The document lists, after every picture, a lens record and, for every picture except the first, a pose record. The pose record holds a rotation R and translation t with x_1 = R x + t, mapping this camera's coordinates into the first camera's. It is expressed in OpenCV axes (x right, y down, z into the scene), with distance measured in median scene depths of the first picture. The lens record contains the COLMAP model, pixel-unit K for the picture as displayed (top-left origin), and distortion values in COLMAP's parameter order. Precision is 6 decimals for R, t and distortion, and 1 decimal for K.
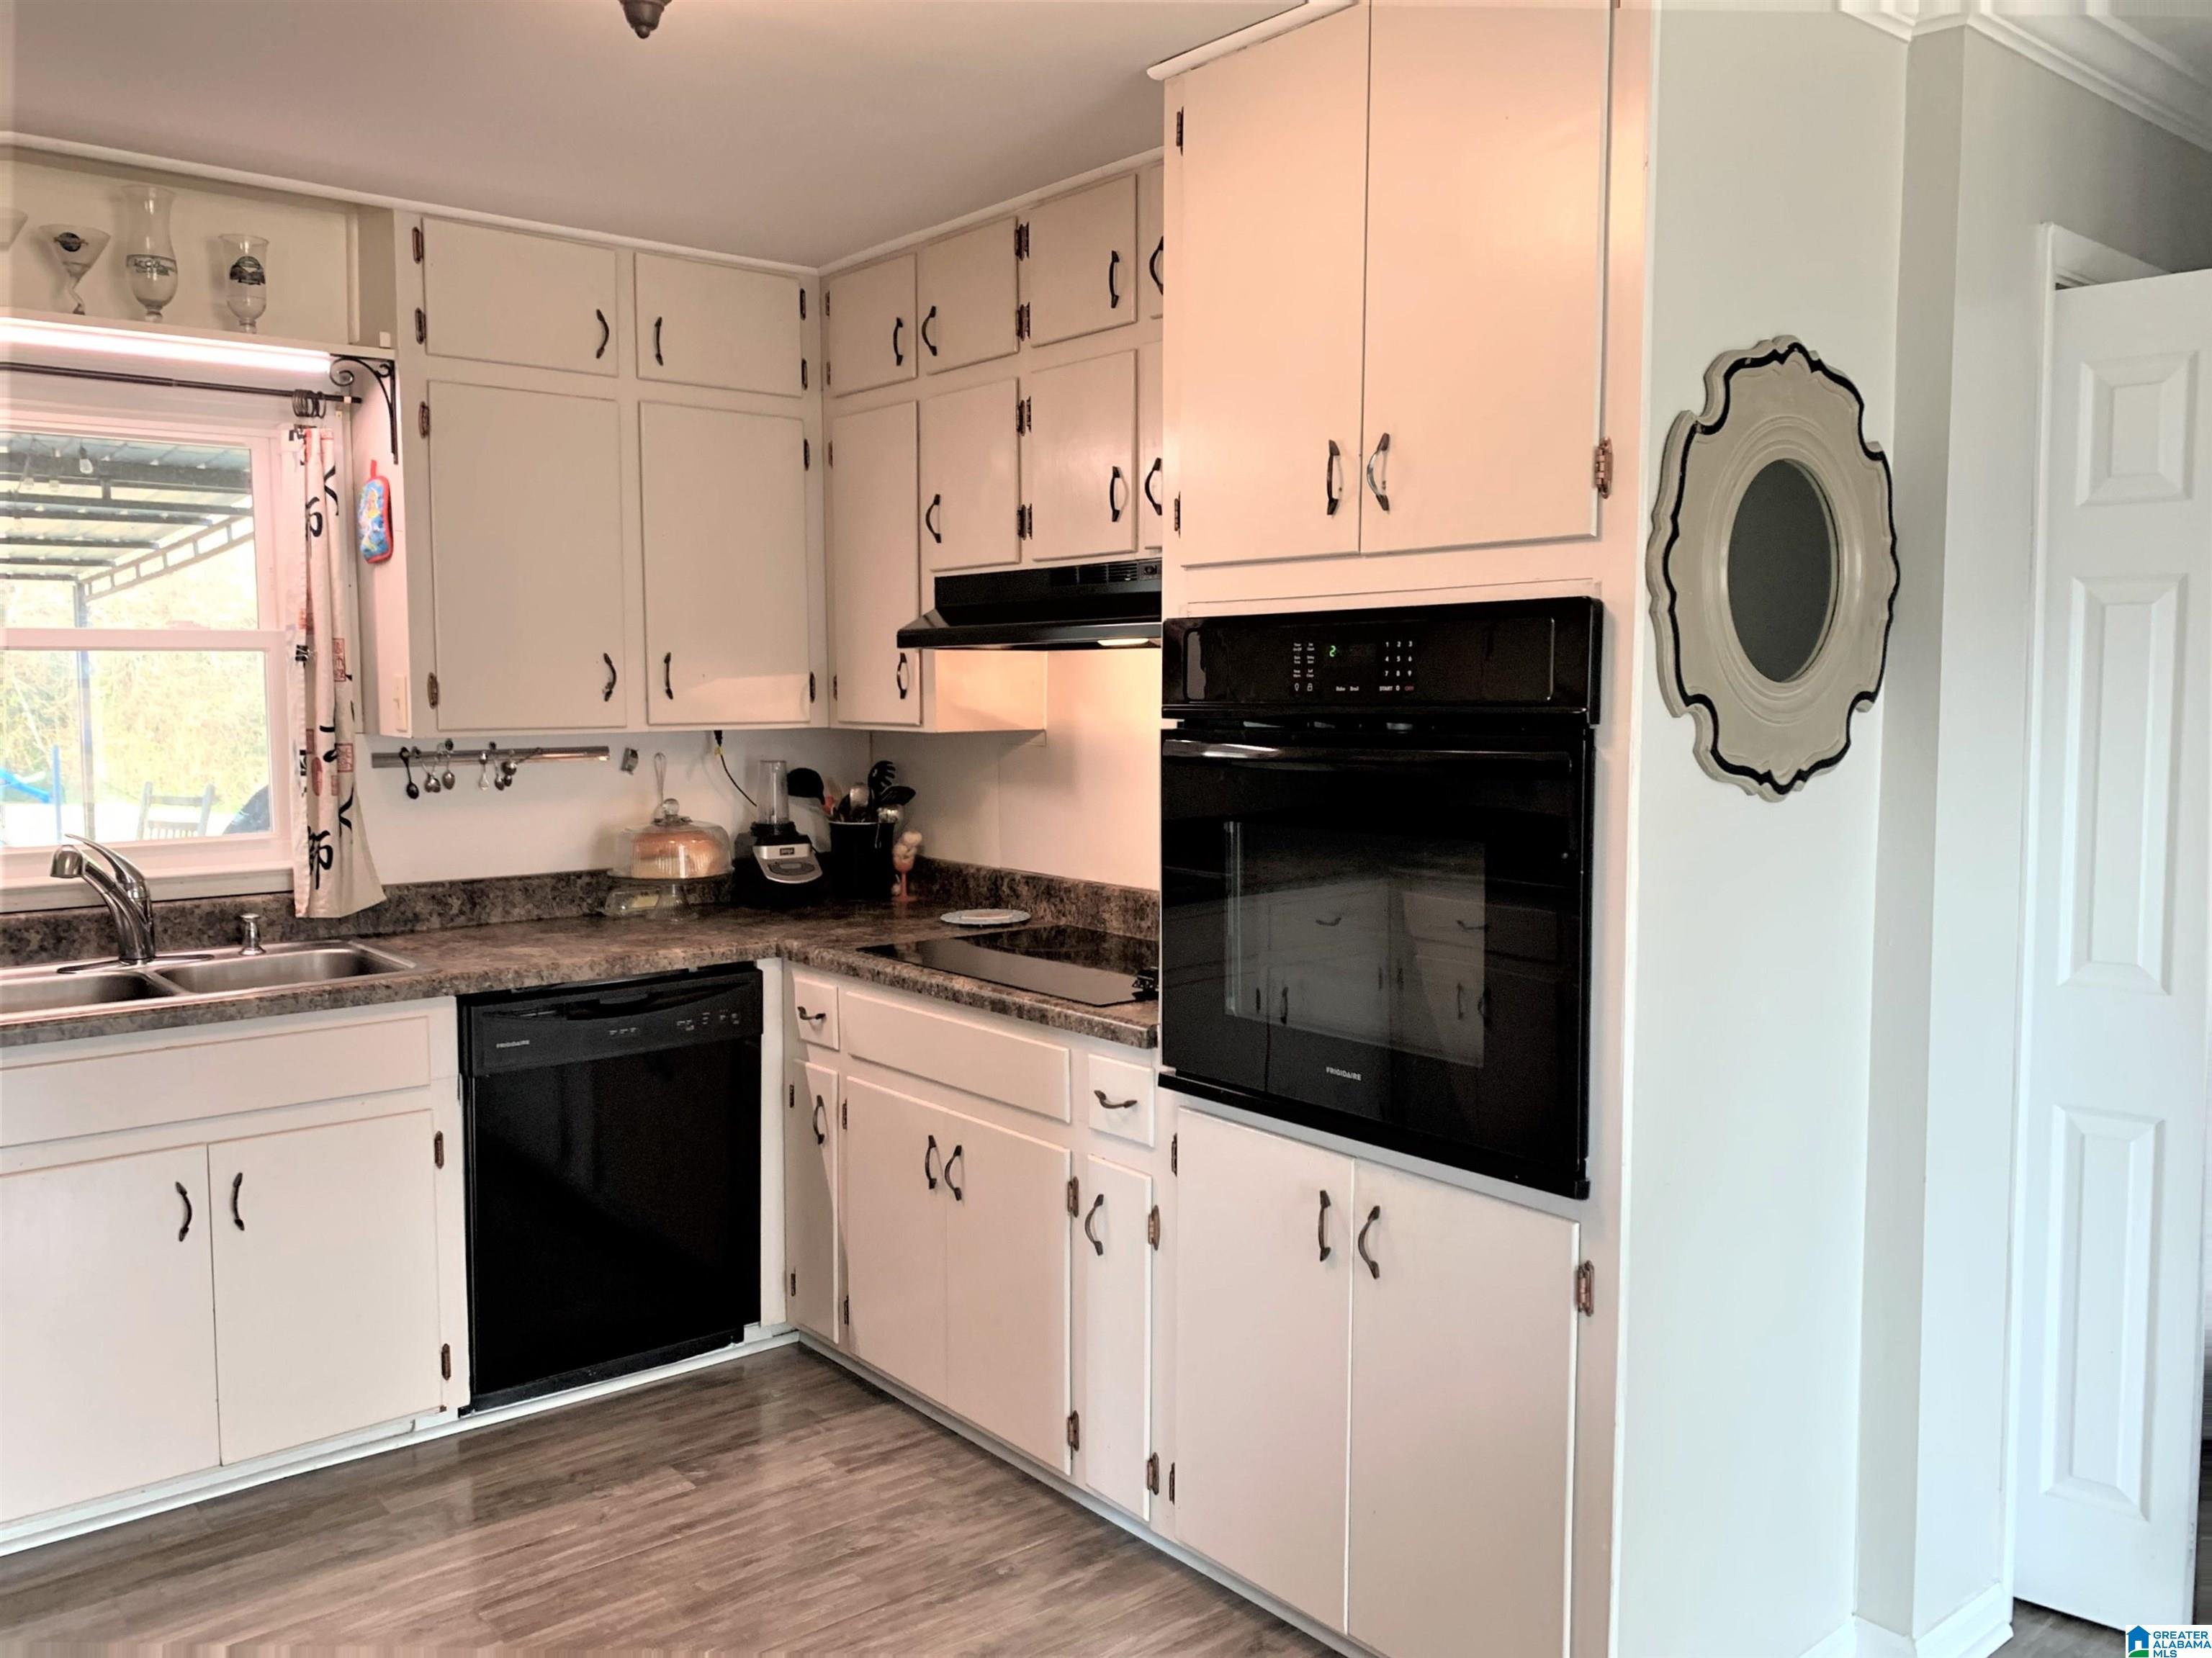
lens RADIAL K [[1726.1, 0, 1109.5], [0, 1726.1, 815.6], [0, 0, 1]] dist [0.062467, -0.087376]
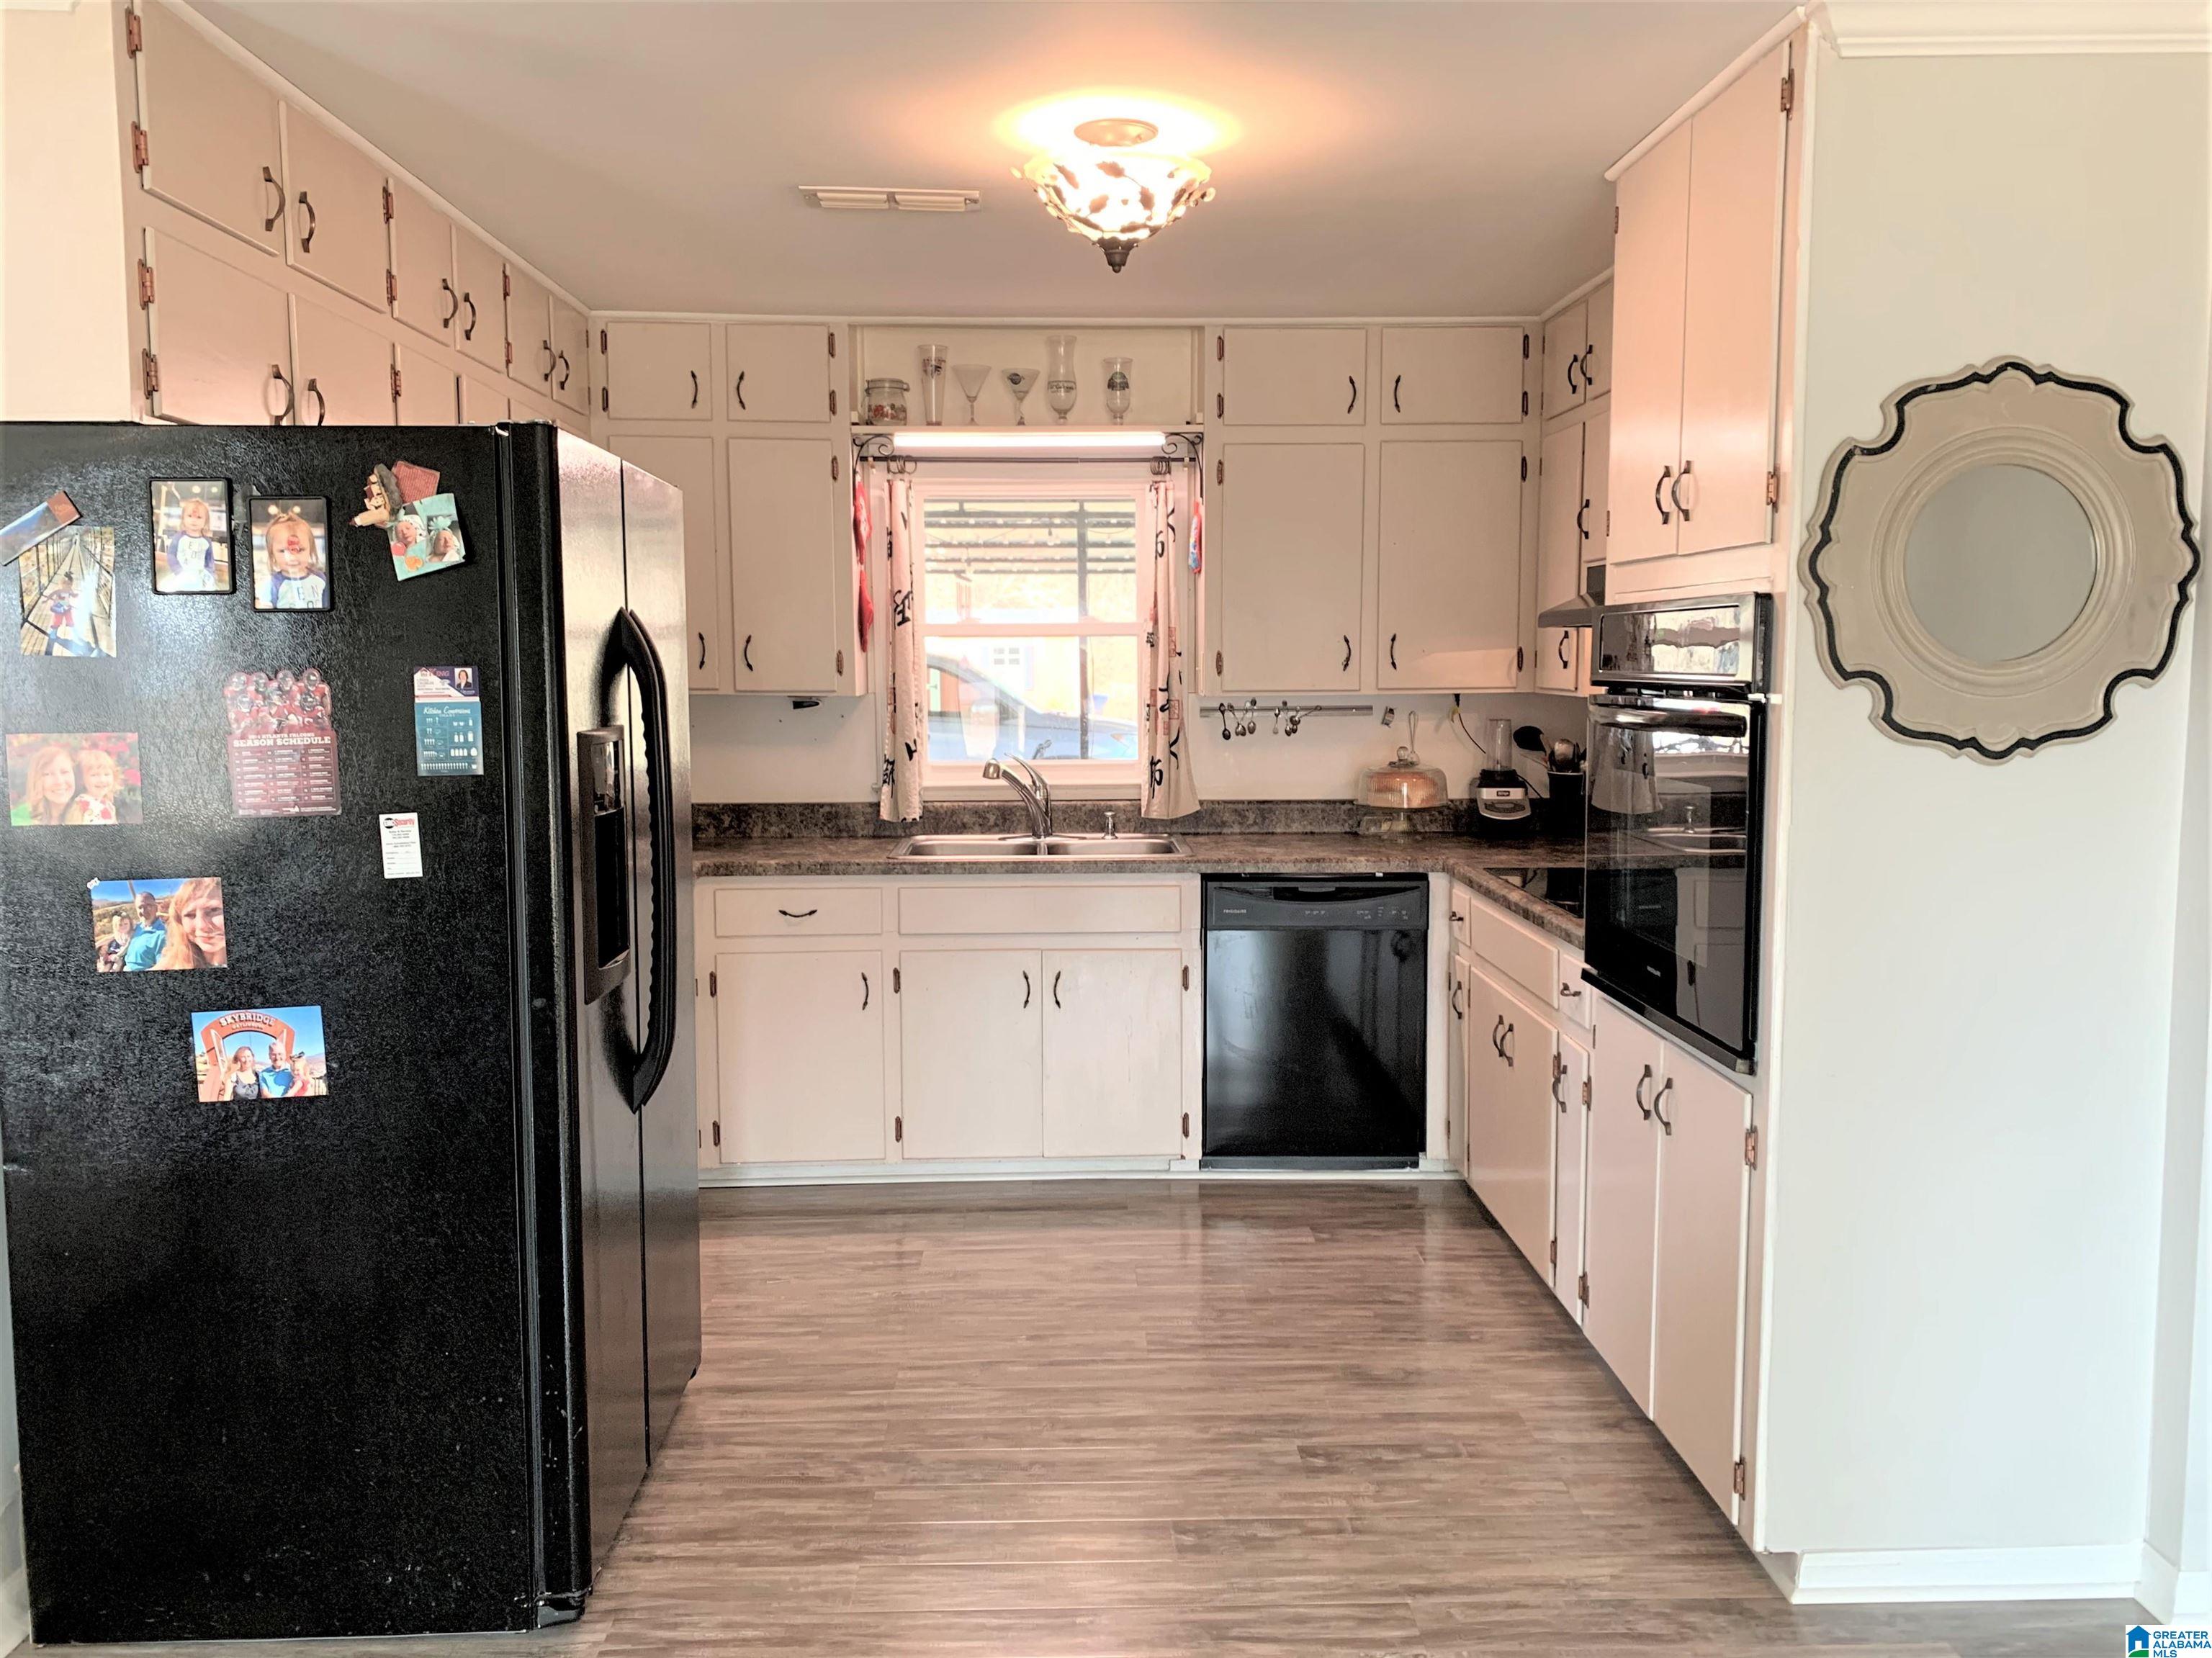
lens RADIAL K [[1703.3, 0, 1087.4], [0, 1703.3, 801.1], [0, 0, 1]] dist [0.058462, -0.084197]
pose [[0.784356, 0.053122, -0.618032, 0.400332], [-0.045699, 0.998567, 0.027832, 0.007145], [0.618625, 0.006414, 0.785660, -0.161782]]
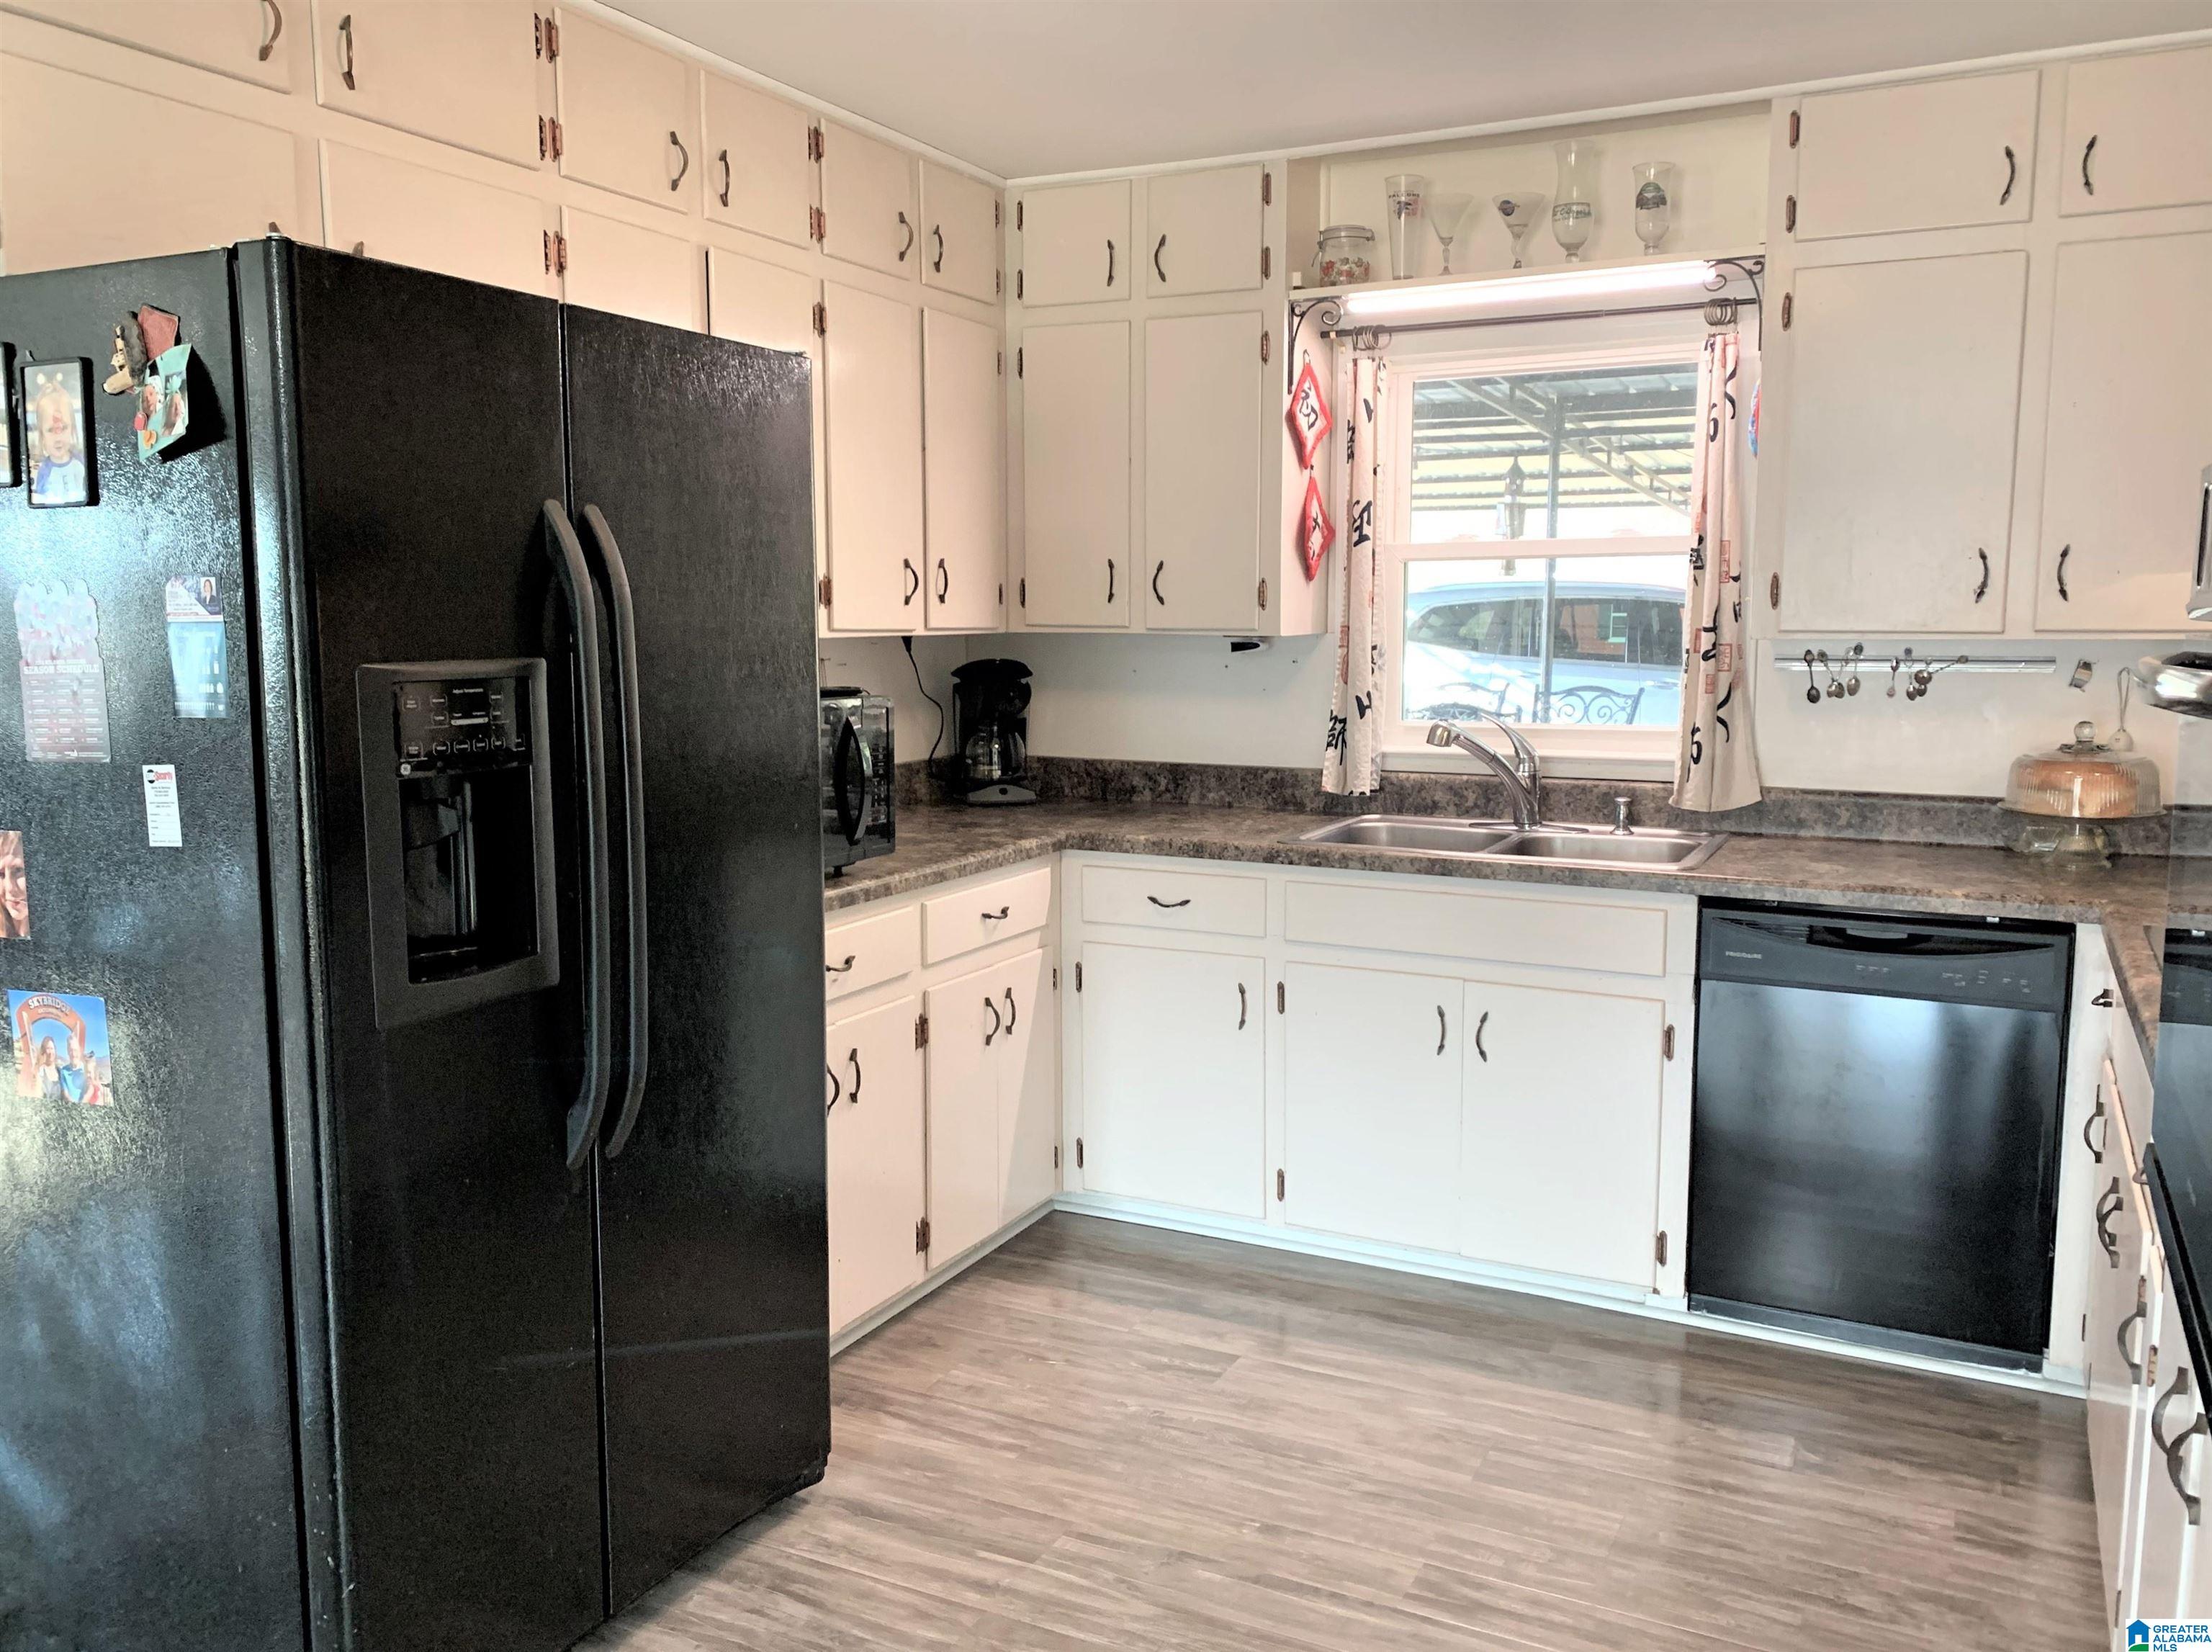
lens RADIAL K [[1726.4, 0, 1109.5], [0, 1726.4, 812.6], [0, 0, 1]] dist [0.062467, -0.087376]
pose [[0.398836, 0.111812, -0.910180, 0.376697], [-0.068980, 0.993385, 0.091806, -0.012359], [0.914424, 0.026168, 0.403910, 0.269221]]
